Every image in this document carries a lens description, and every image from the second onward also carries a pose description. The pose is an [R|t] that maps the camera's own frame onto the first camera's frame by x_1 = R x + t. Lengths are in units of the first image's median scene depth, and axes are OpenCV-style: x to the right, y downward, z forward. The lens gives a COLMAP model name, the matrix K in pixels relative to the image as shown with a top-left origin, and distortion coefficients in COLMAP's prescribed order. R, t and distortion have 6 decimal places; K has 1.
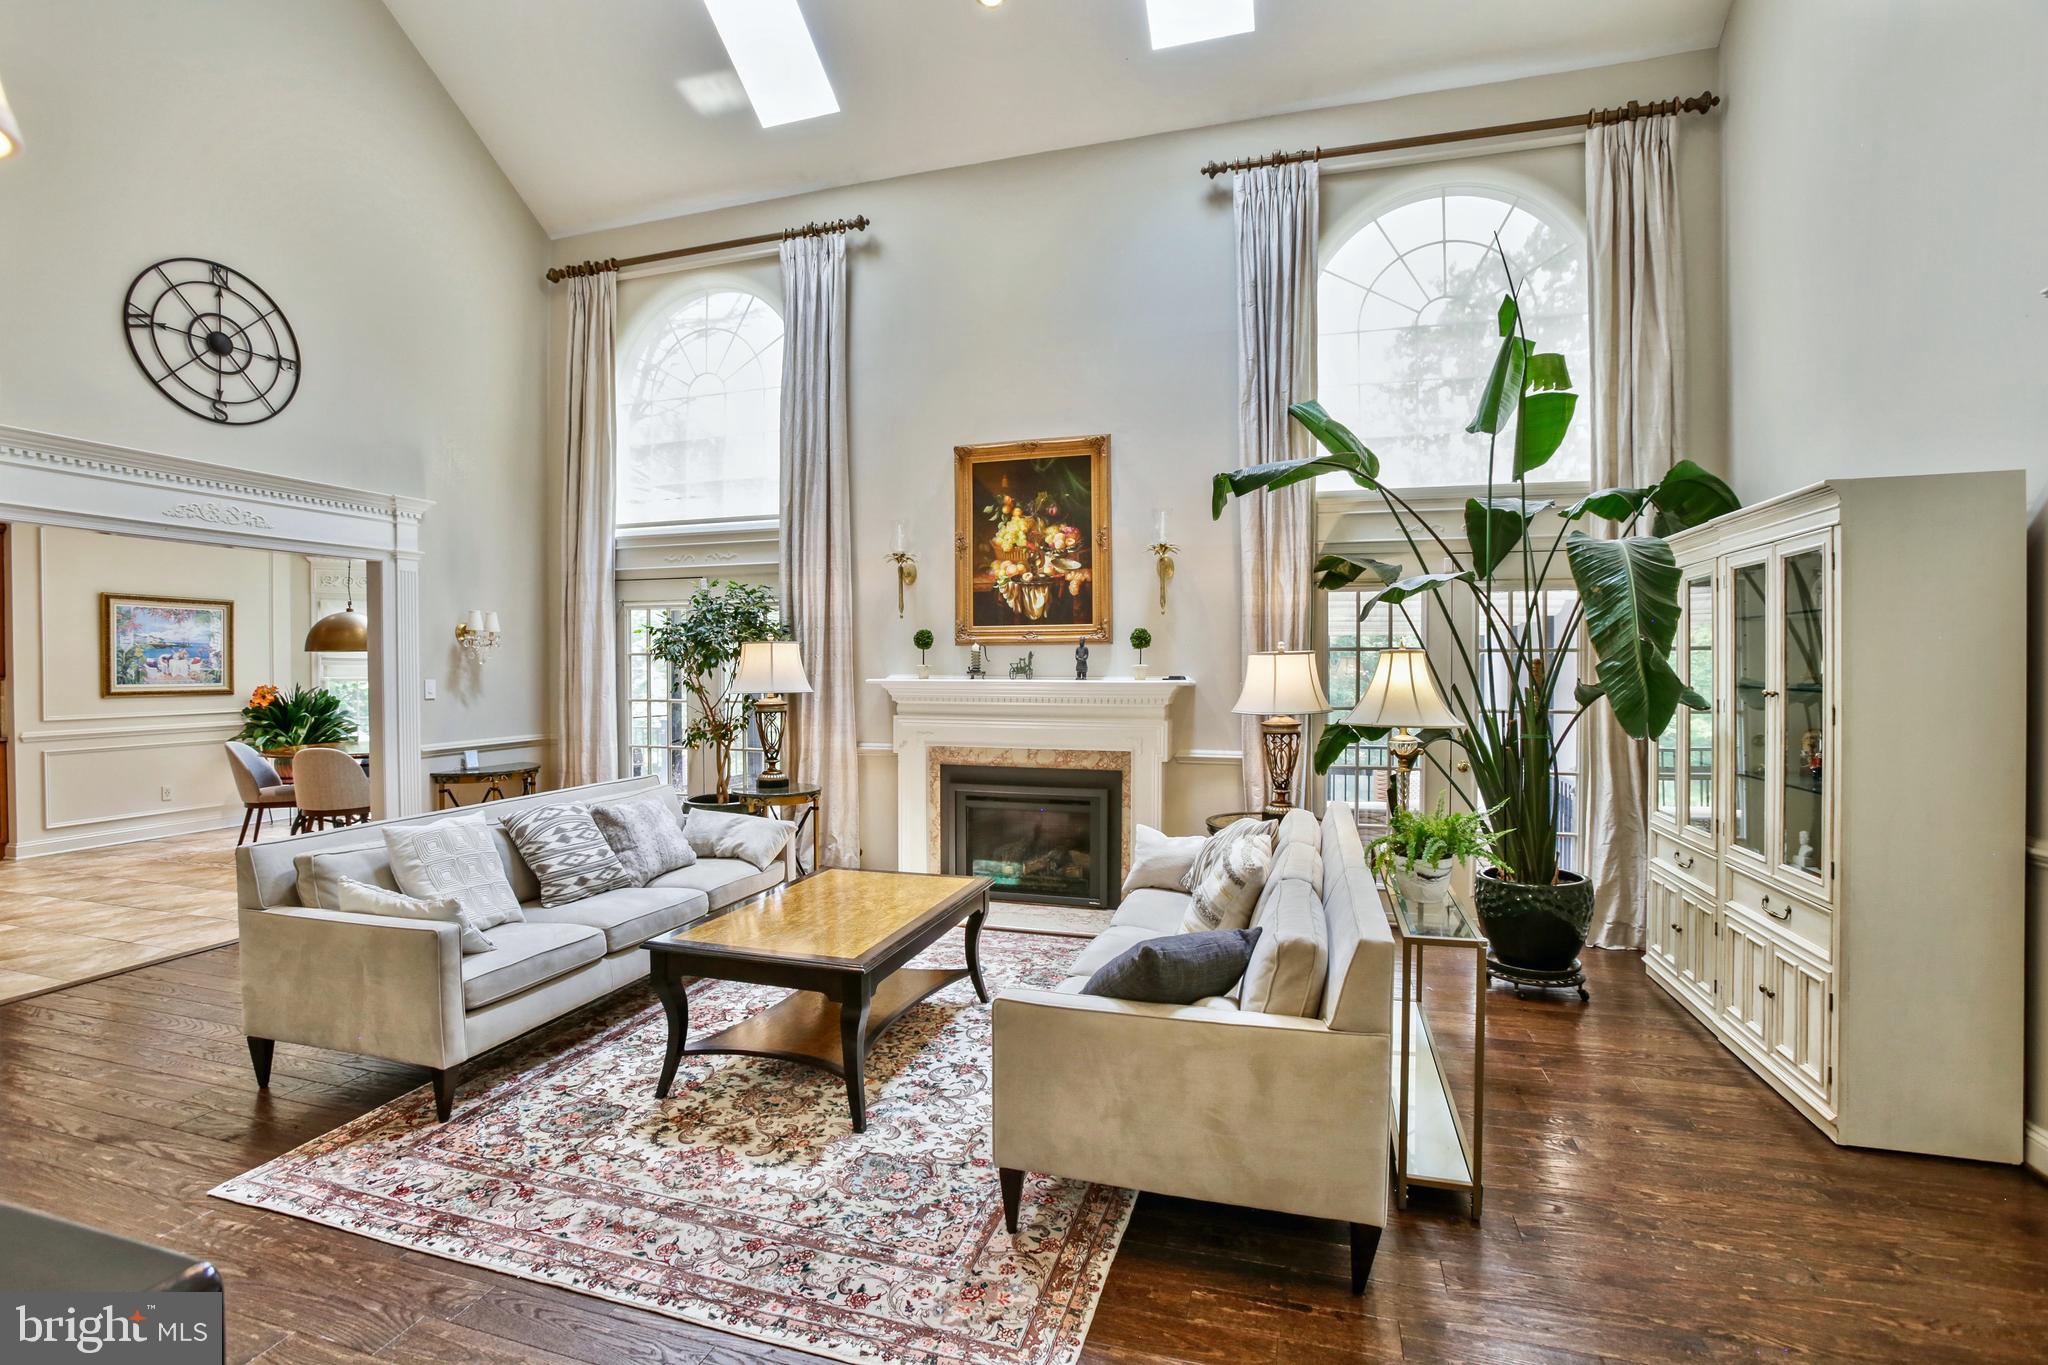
lens RADIAL K [[947.6, 0, 1017.8], [0, 947.6, 679.0], [0, 0, 1]] dist [-0.067382, 0.032617]
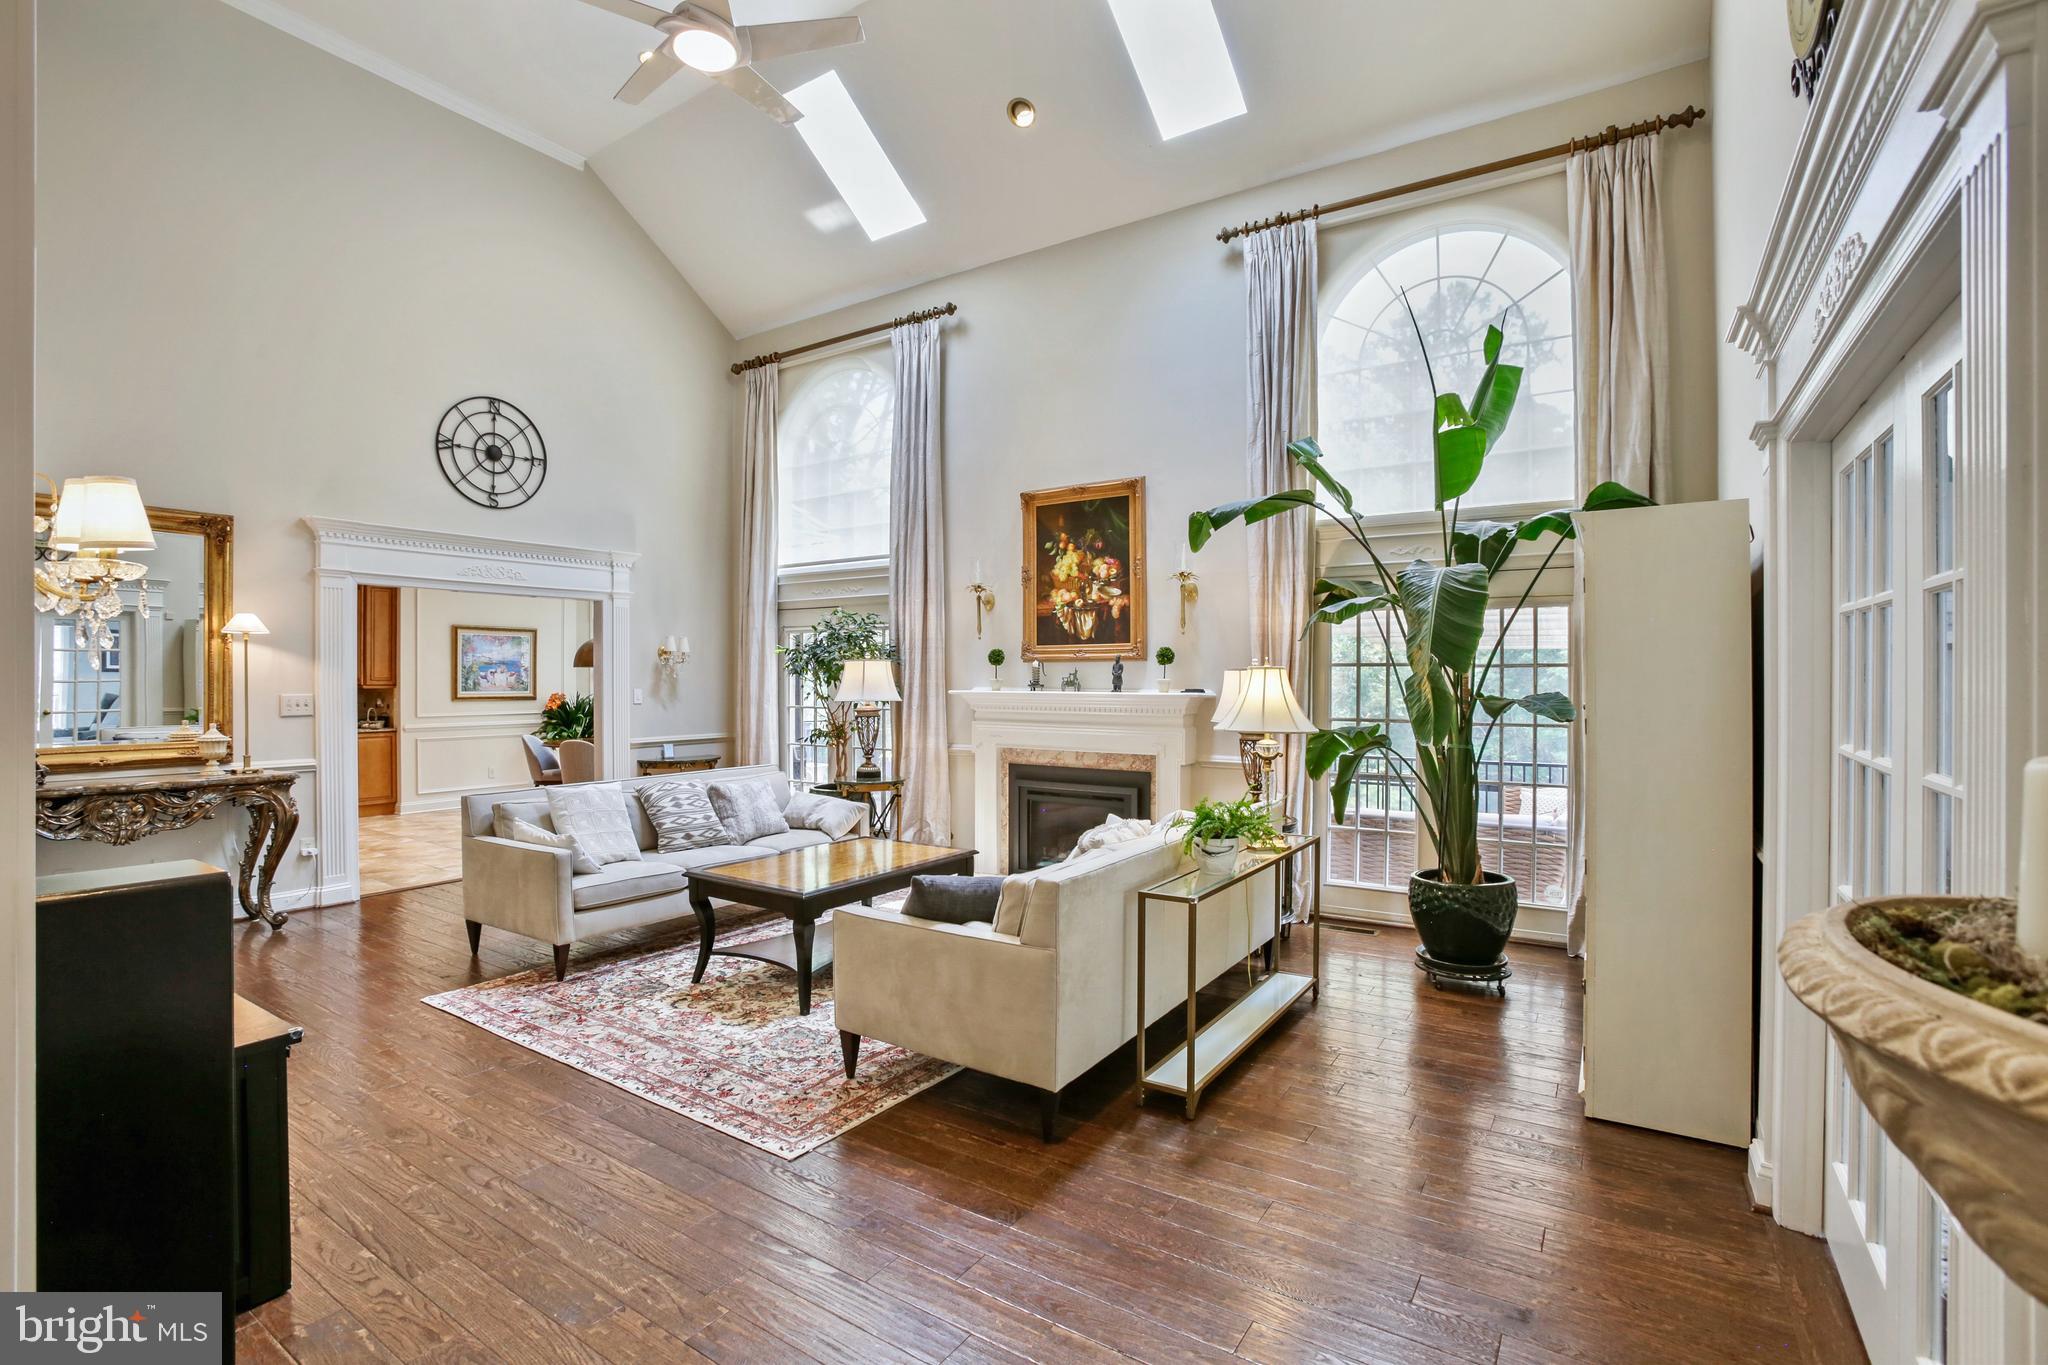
lens RADIAL K [[959.5, 0, 1034.7], [0, 959.5, 686.0], [0, 0, 1]] dist [-0.075866, 0.045205]
pose [[0.959840, 0.004423, -0.280513, 0.316966], [-0.006395, 0.999961, -0.006115, 0.001140], [0.280475, 0.007663, 0.959831, -0.150207]]
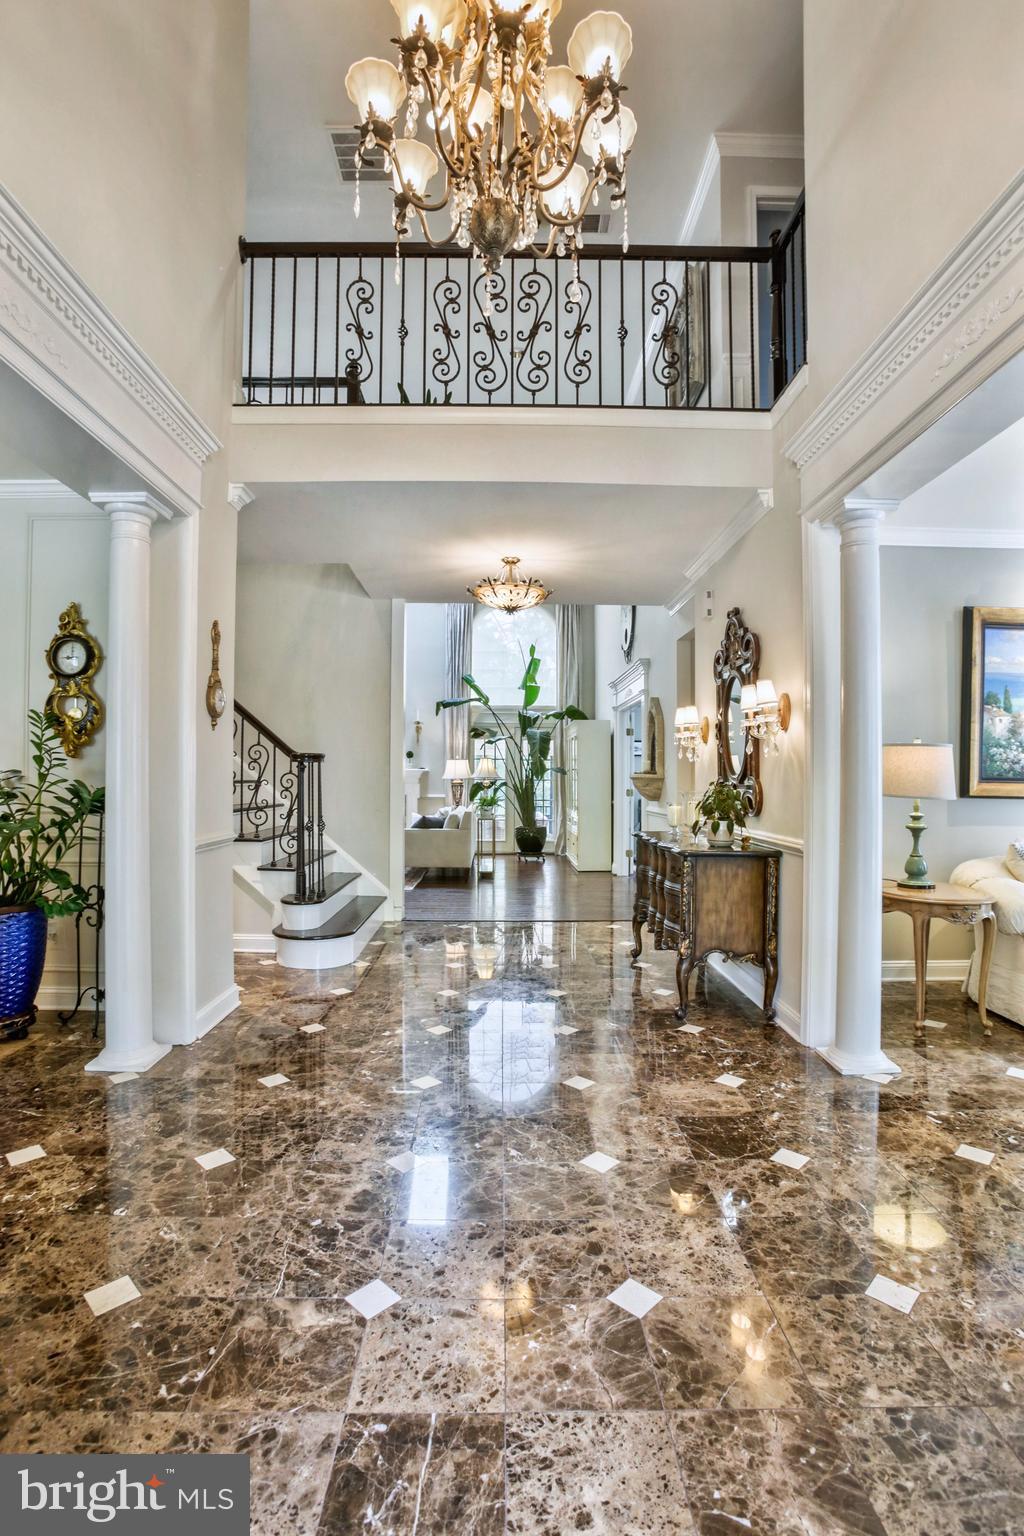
lens RADIAL K [[719.6, 0, 512.0], [0, 719.6, 768.0], [0, 0, 1]] dist [-0.075866, 0.045205]
pose [[0.949635, 0.008439, 0.313244, -0.264547], [-0.001709, 0.999762, -0.021750, 0.046574], [-0.313353, 0.020119, 0.949424, -1.181228]]
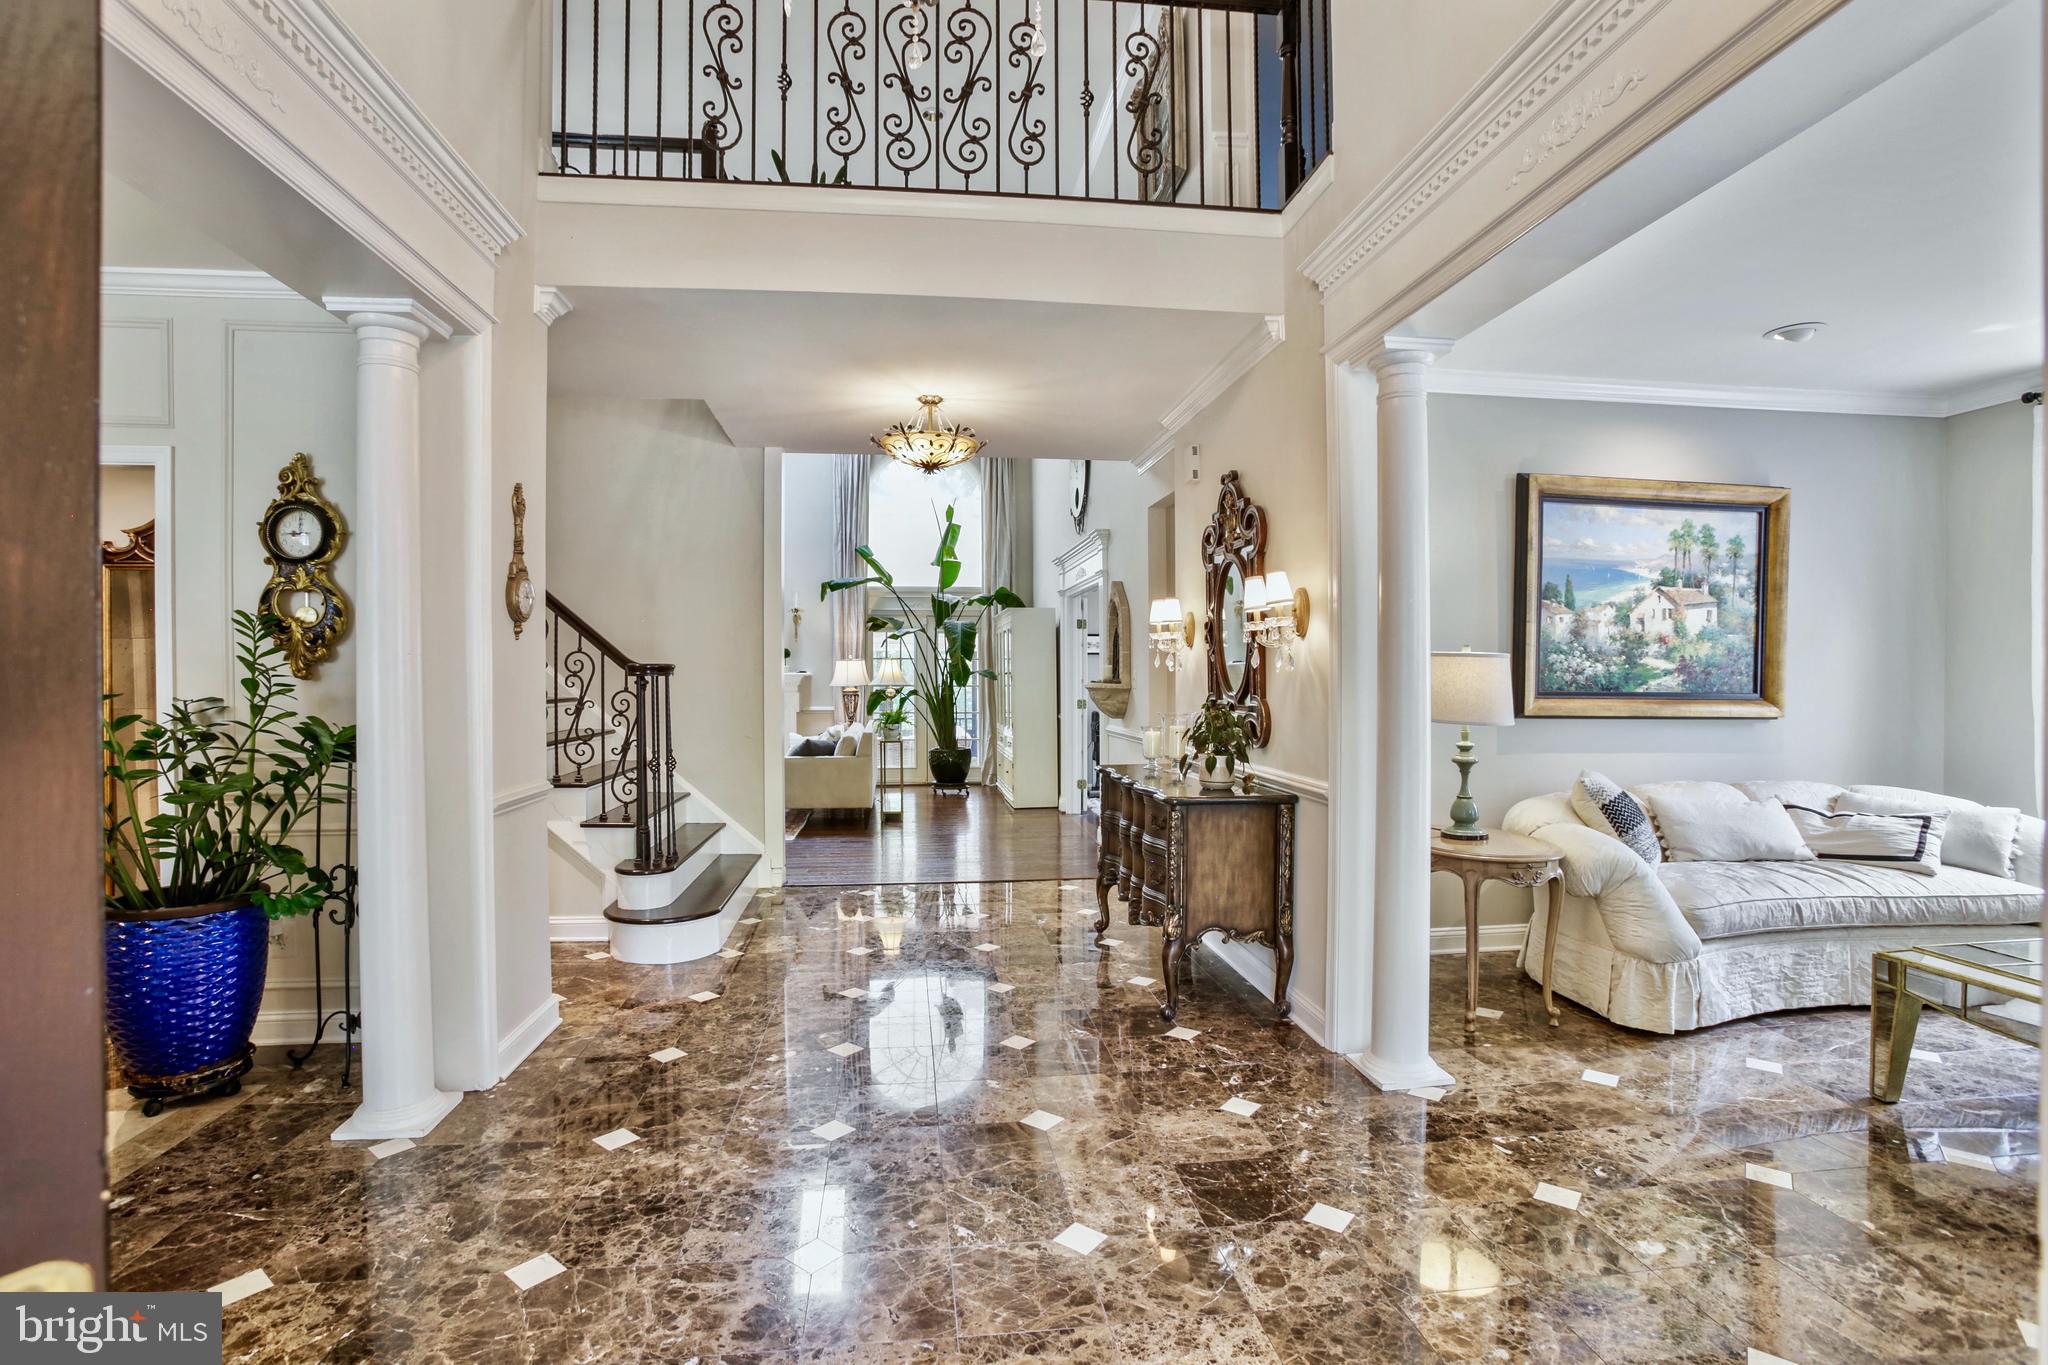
lens RADIAL K [[947.6, 0, 1017.8], [0, 947.6, 679.0], [0, 0, 1]] dist [-0.067382, 0.032617]
pose [[0.912072, -0.003427, 0.410017, -0.270262], [0.006706, 0.999956, -0.006559, 0.034105], [-0.409976, 0.008732, 0.912055, -1.163979]]
